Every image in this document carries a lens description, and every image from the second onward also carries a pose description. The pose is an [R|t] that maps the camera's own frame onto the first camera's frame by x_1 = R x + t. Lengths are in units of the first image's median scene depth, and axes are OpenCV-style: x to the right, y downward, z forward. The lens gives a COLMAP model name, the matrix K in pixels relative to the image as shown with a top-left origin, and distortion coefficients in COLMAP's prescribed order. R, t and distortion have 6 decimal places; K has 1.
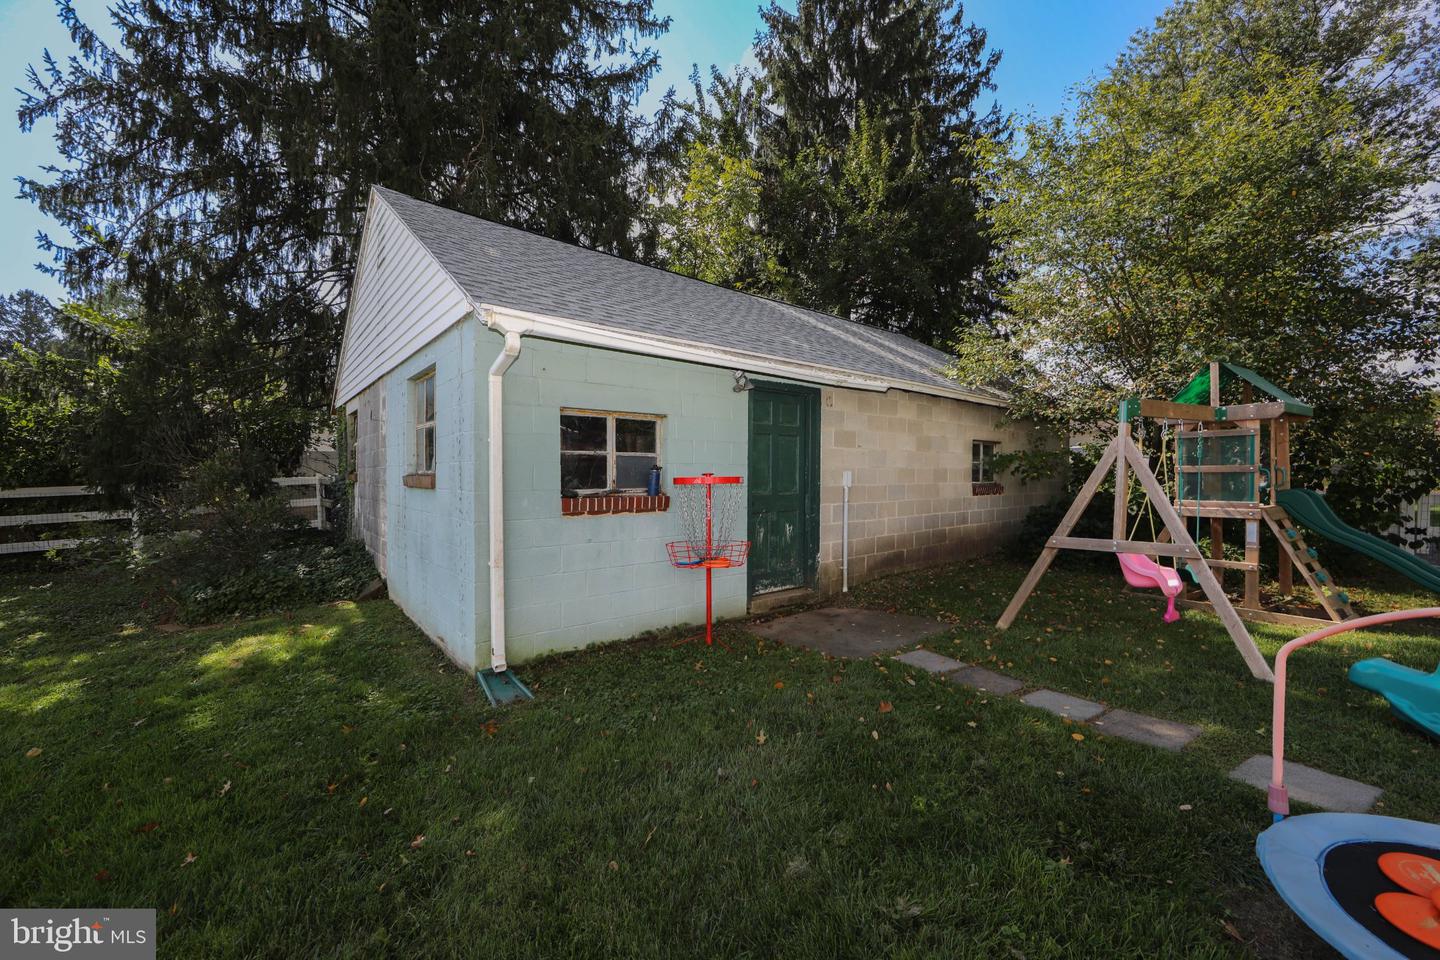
lens RADIAL K [[571.2, 0, 720.0], [0, 571.2, 480.0], [0, 0, 1]] dist [-0.001769, 0.000624]
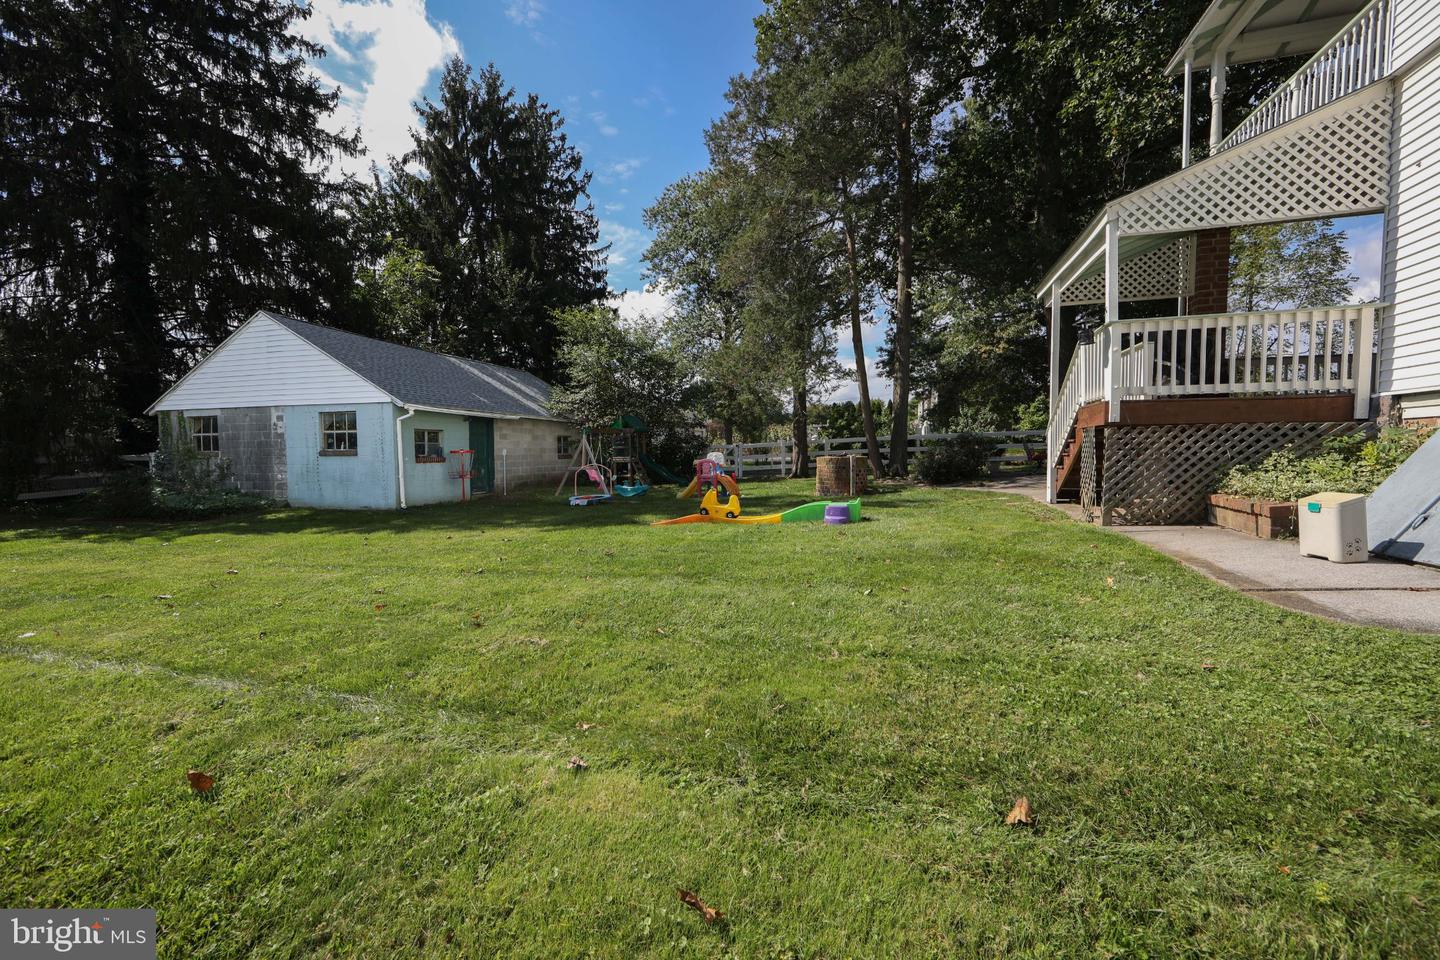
lens RADIAL K [[571.2, 0, 720.0], [0, 571.2, 480.0], [0, 0, 1]] dist [-0.001769, 0.000624]
pose [[0.818616, -0.036359, 0.573189, -0.520629], [0.015779, 0.999041, 0.040837, 0.038553], [-0.574124, -0.024385, 0.818405, -1.884920]]
